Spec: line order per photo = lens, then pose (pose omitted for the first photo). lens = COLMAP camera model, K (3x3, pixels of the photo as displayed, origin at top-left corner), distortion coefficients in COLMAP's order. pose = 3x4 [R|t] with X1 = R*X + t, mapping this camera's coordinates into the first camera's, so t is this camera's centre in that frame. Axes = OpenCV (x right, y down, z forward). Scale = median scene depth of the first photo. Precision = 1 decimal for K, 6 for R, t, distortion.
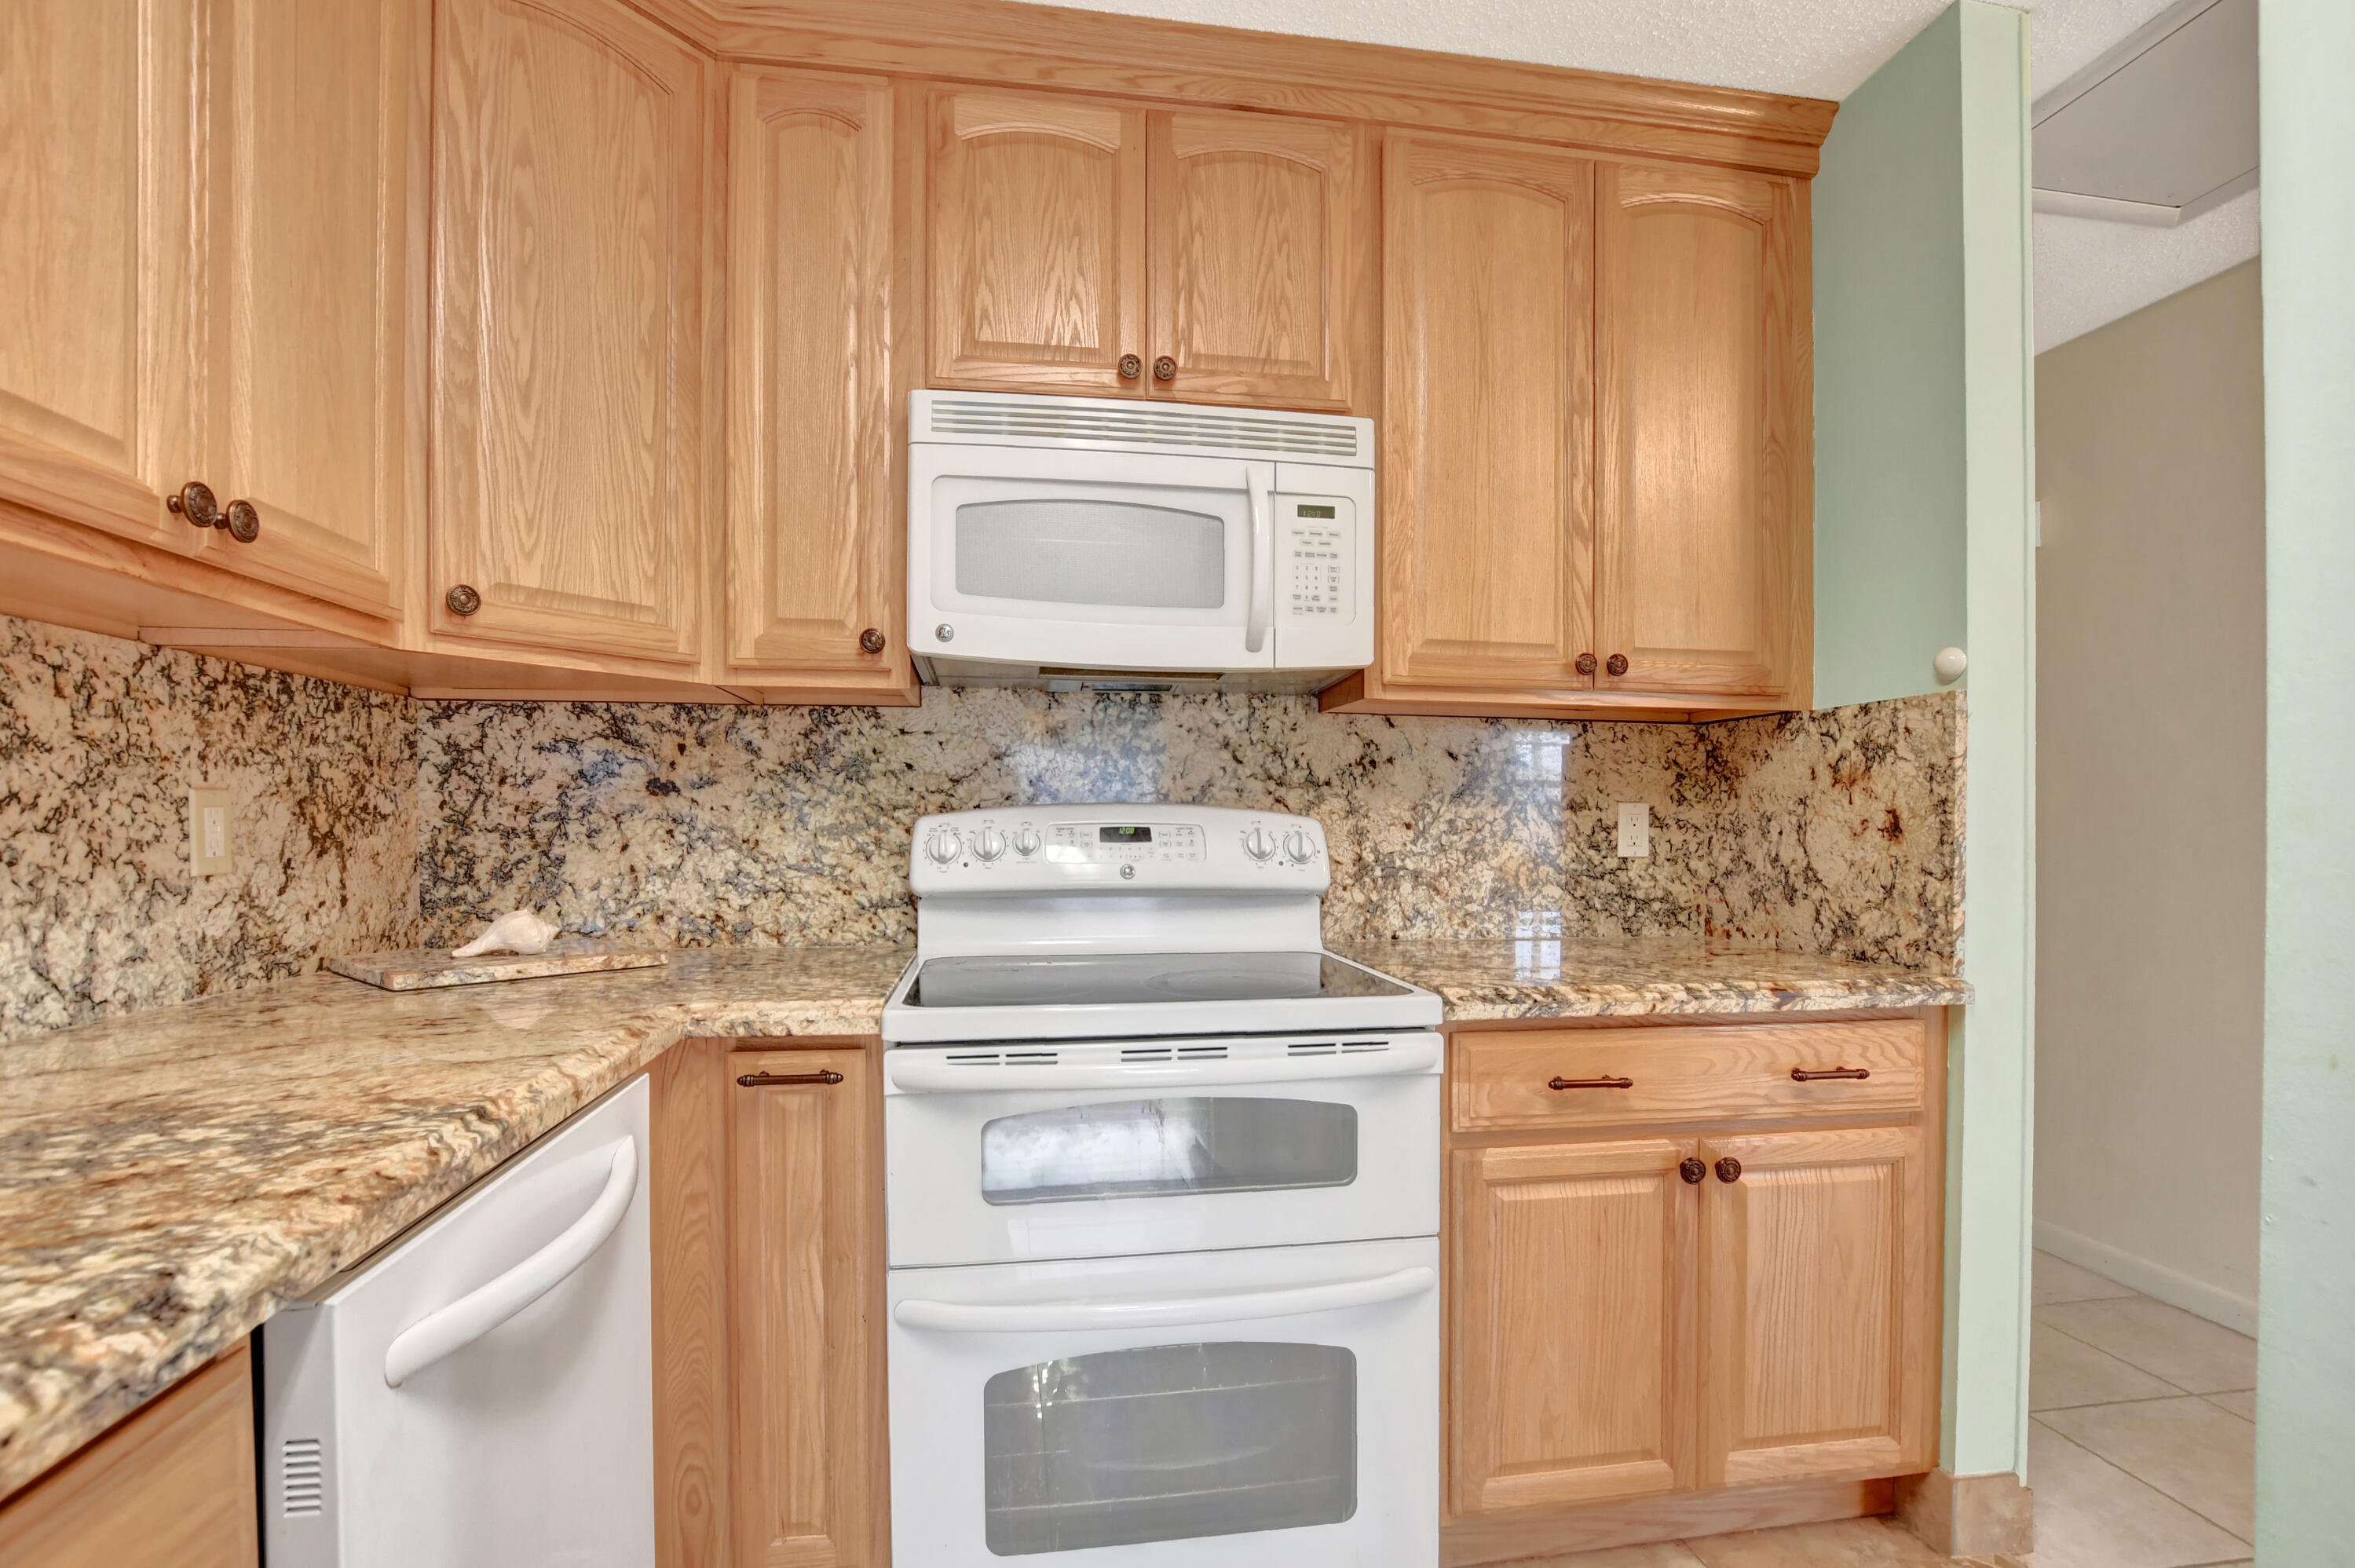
lens RADIAL K [[1073.4, 0, 1165.8], [0, 1073.4, 834.1], [0, 0, 1]] dist [-0.031059, 0.004195]
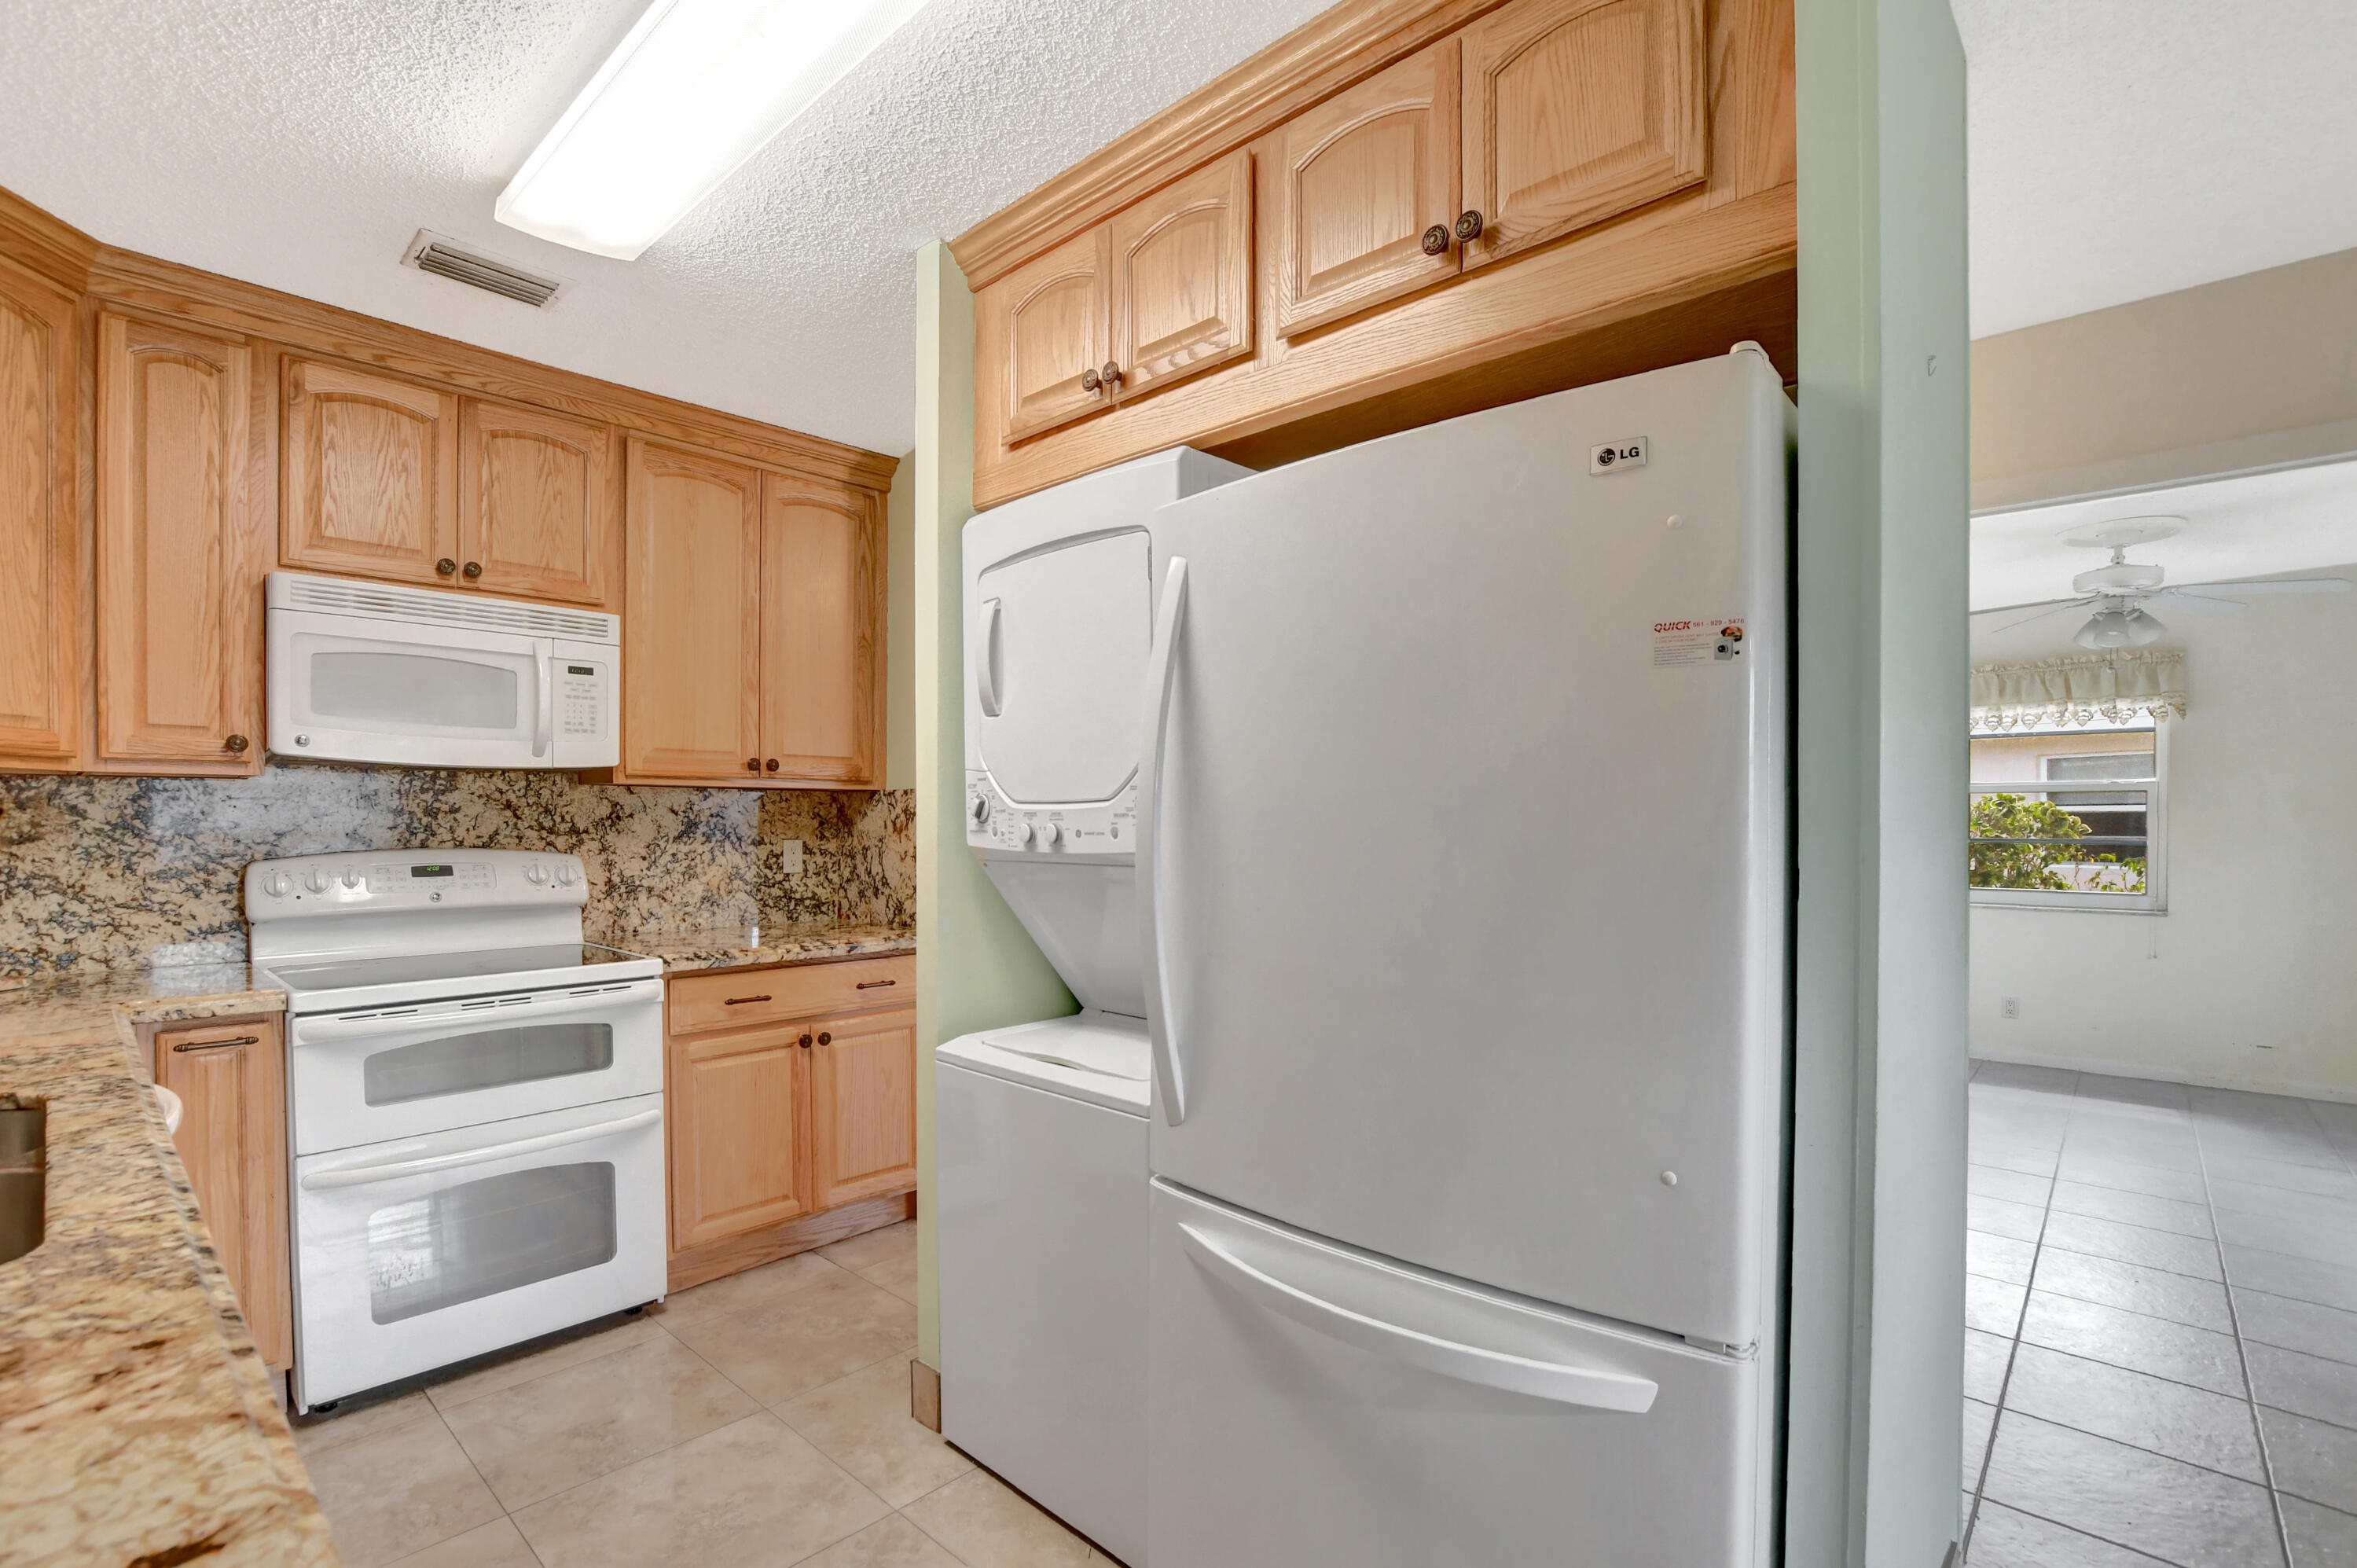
lens RADIAL K [[1074.4, 0, 1167.9], [0, 1074.4, 823.1], [0, 0, 1]] dist [-0.031059, 0.004195]
pose [[0.783111, -0.005335, 0.621859, -0.171301], [0.009801, 0.999945, -0.003764, -0.056704], [-0.621804, 0.009043, 0.783120, -0.836175]]
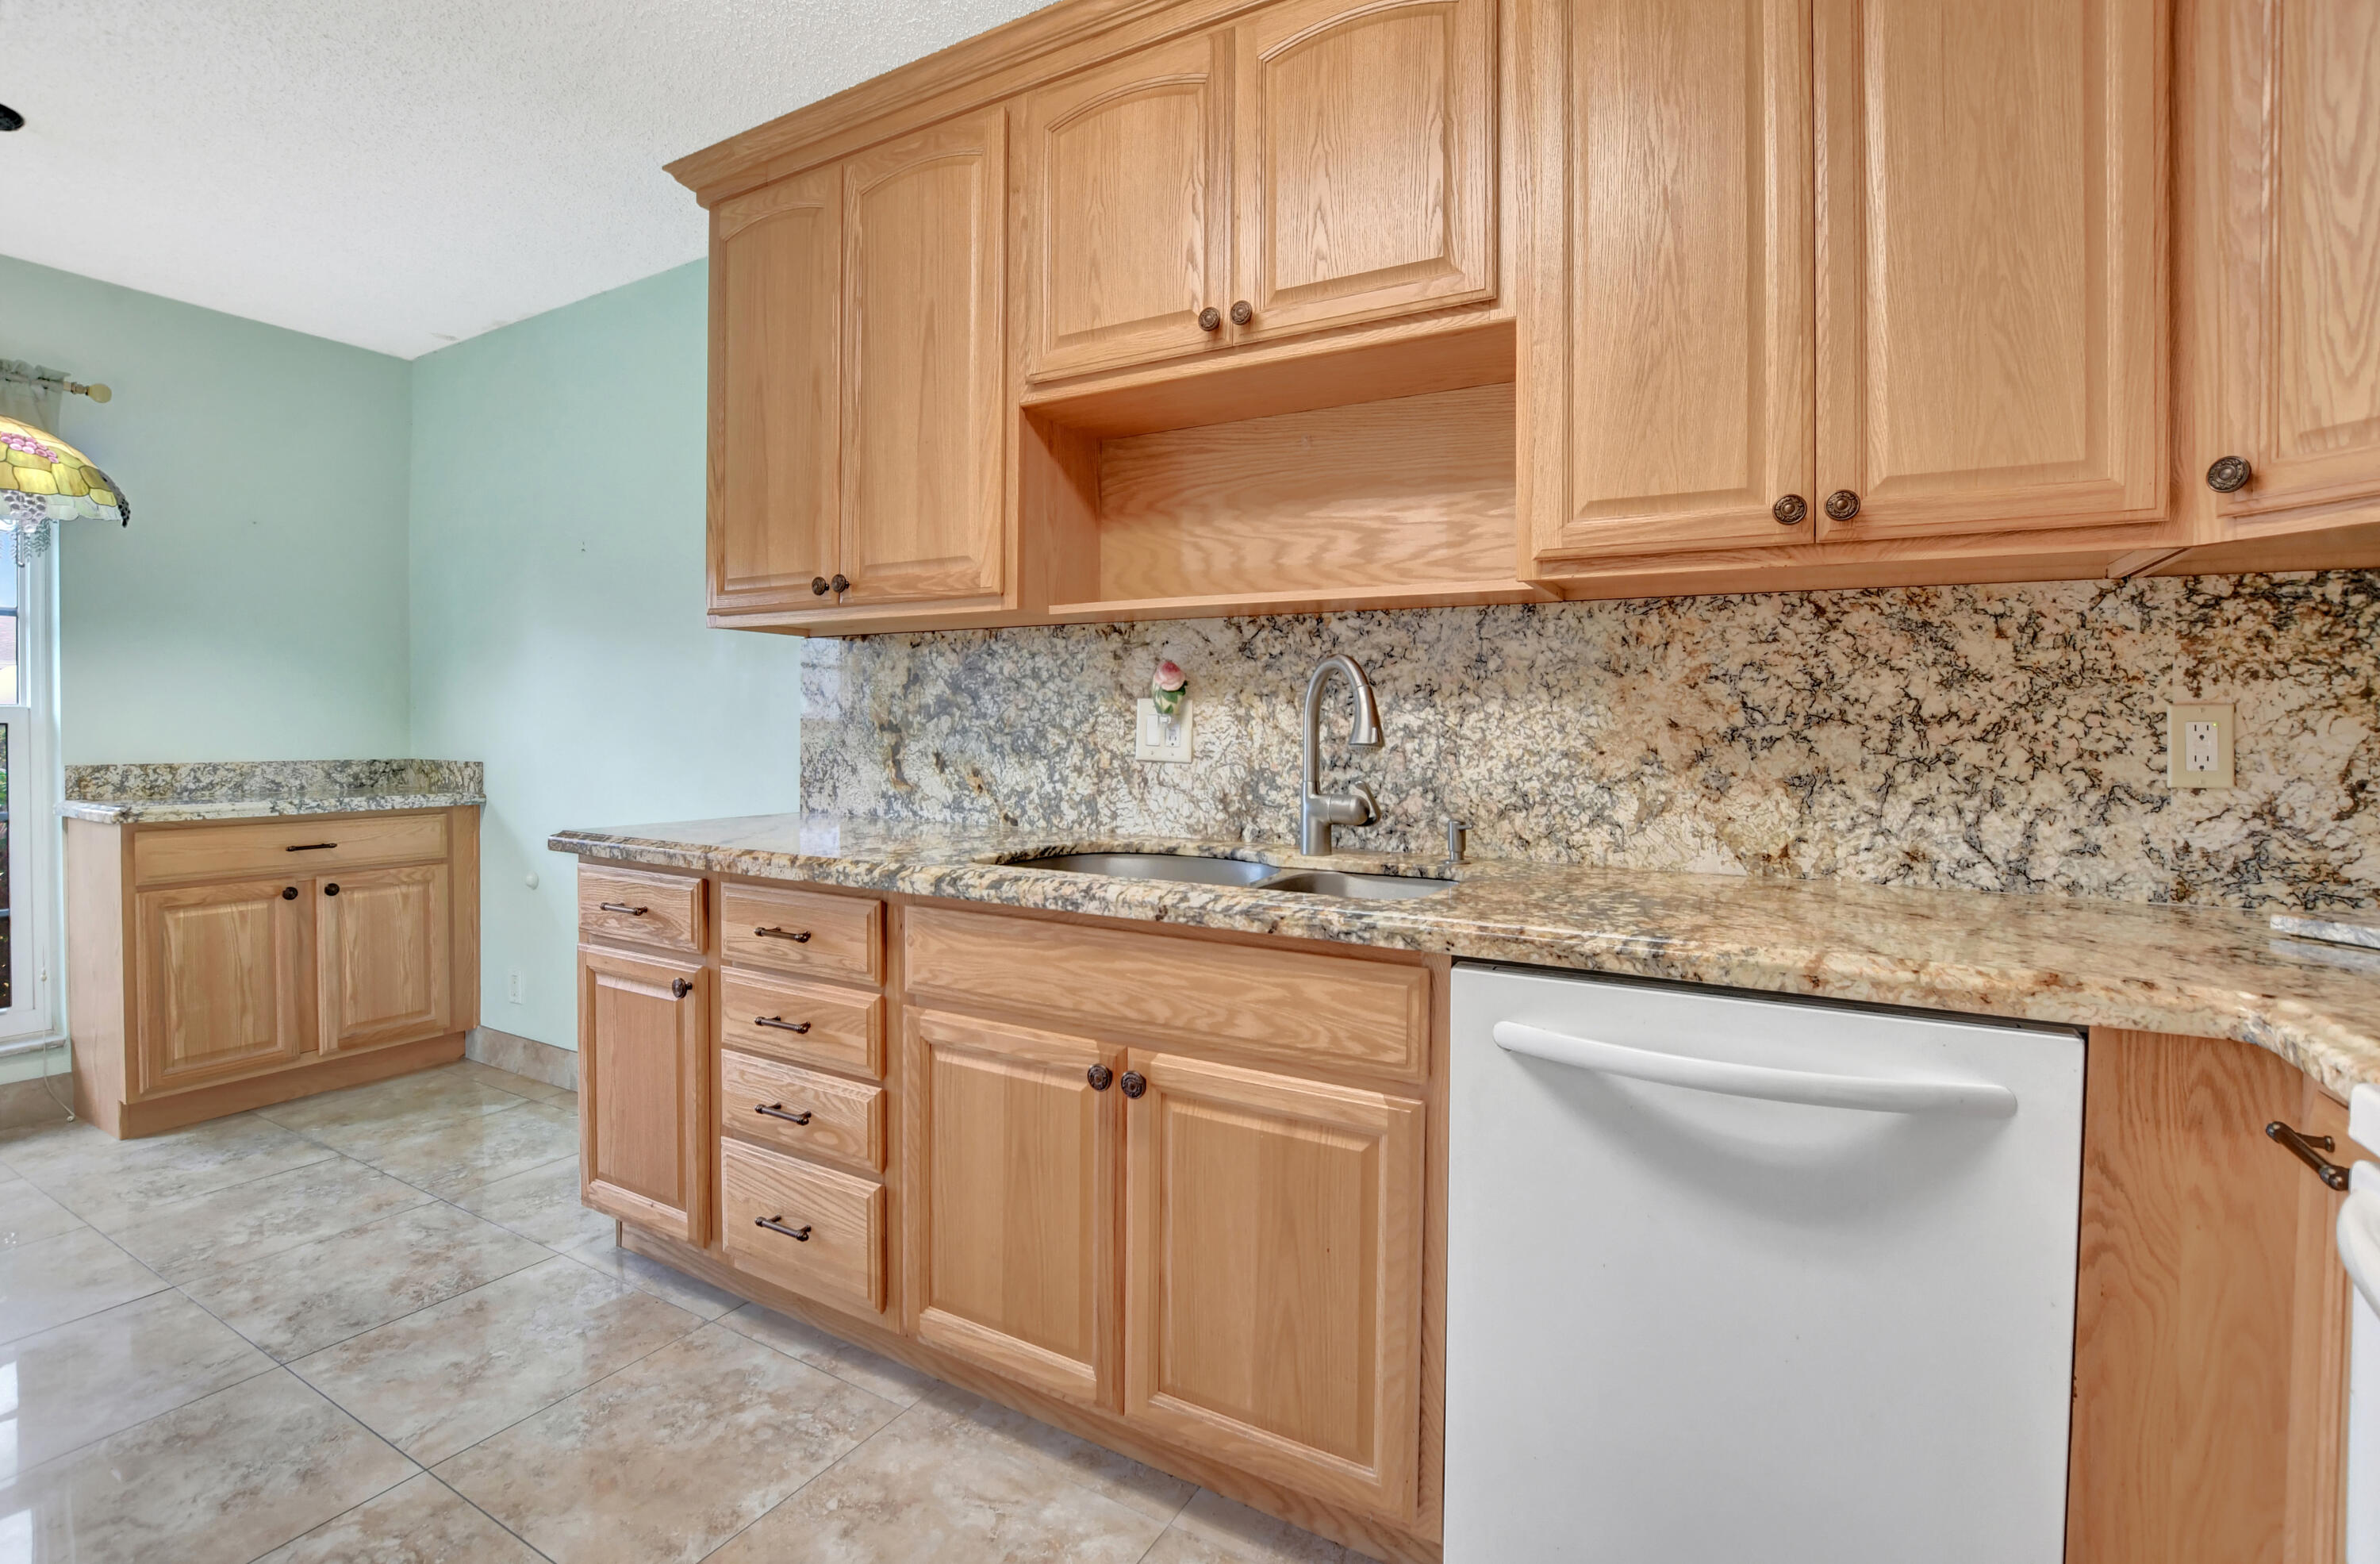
lens RADIAL K [[1085.0, 0, 1203.5], [0, 1085.0, 744.3], [0, 0, 1]] dist [-0.031059, 0.004195]
pose [[-0.610253, 0.000796, -0.792206, 0.405781], [-0.023644, 0.999536, 0.019218, -0.000448], [0.791854, 0.030458, -0.609951, 0.689010]]
